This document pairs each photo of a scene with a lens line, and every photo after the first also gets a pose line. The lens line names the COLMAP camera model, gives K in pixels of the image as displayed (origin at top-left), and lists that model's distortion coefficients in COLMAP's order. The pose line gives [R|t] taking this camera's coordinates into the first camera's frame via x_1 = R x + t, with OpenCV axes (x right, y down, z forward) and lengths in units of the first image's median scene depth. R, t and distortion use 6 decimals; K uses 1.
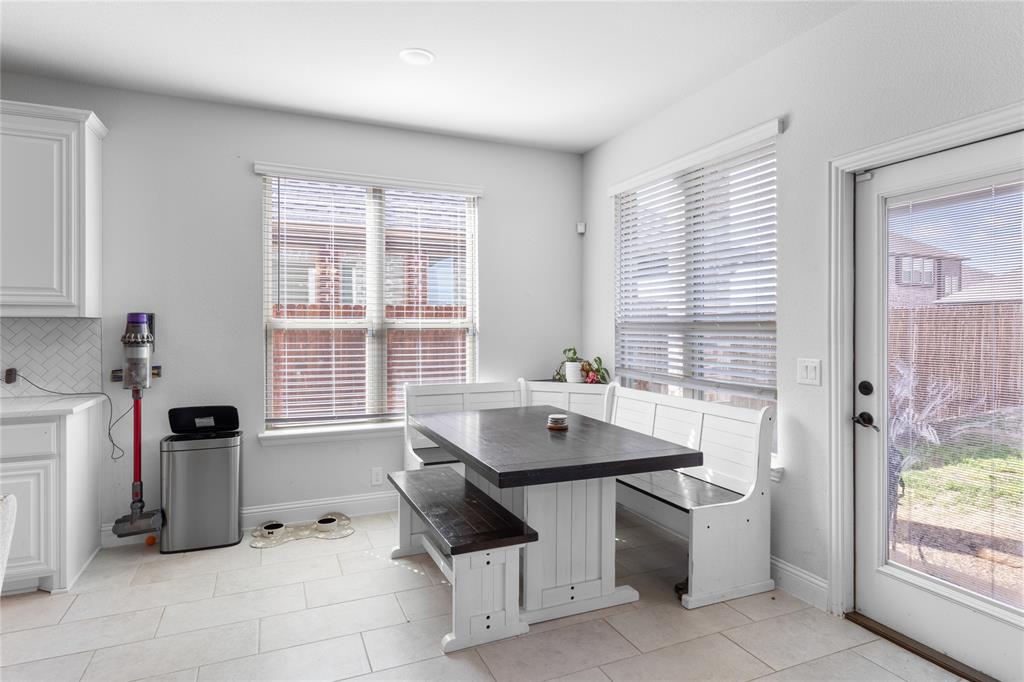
lens RADIAL K [[564.4, 0, 517.0], [0, 564.4, 326.2], [0, 0, 1]] dist [0.002040, -0.001308]
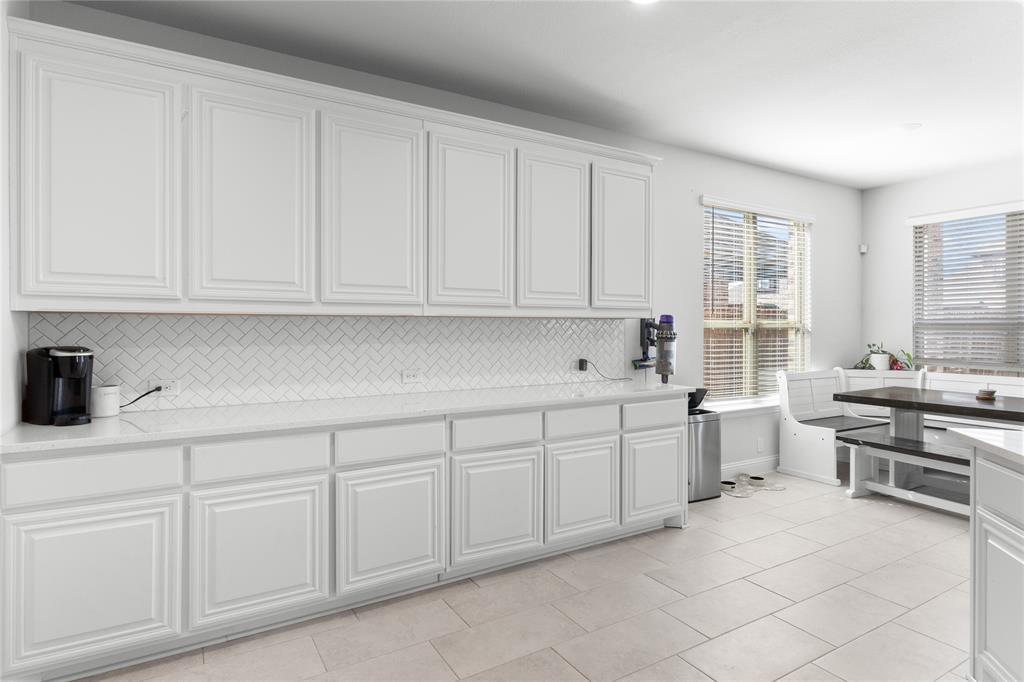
lens RADIAL K [[564.4, 0, 509.0], [0, 564.4, 329.1], [0, 0, 1]] dist [0.002040, -0.001308]
pose [[0.991250, 0.001057, 0.131992, -0.948982], [-0.001695, 0.999987, 0.004724, 0.002441], [-0.131985, -0.004907, 0.991240, -0.168100]]
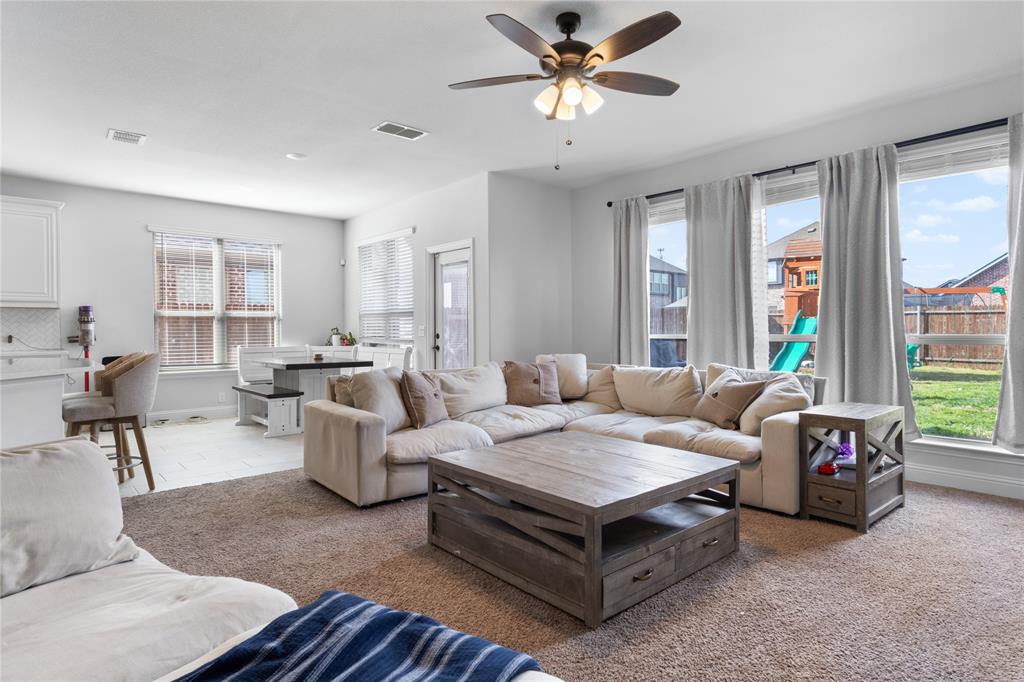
lens RADIAL K [[564.4, 0, 516.0], [0, 564.4, 337.3], [0, 0, 1]] dist [0.002040, -0.001308]
pose [[0.952160, -0.009210, 0.305462, 0.099239], [0.004731, 0.999870, 0.015400, 0.047425], [-0.305564, -0.013218, 0.952080, -1.003707]]
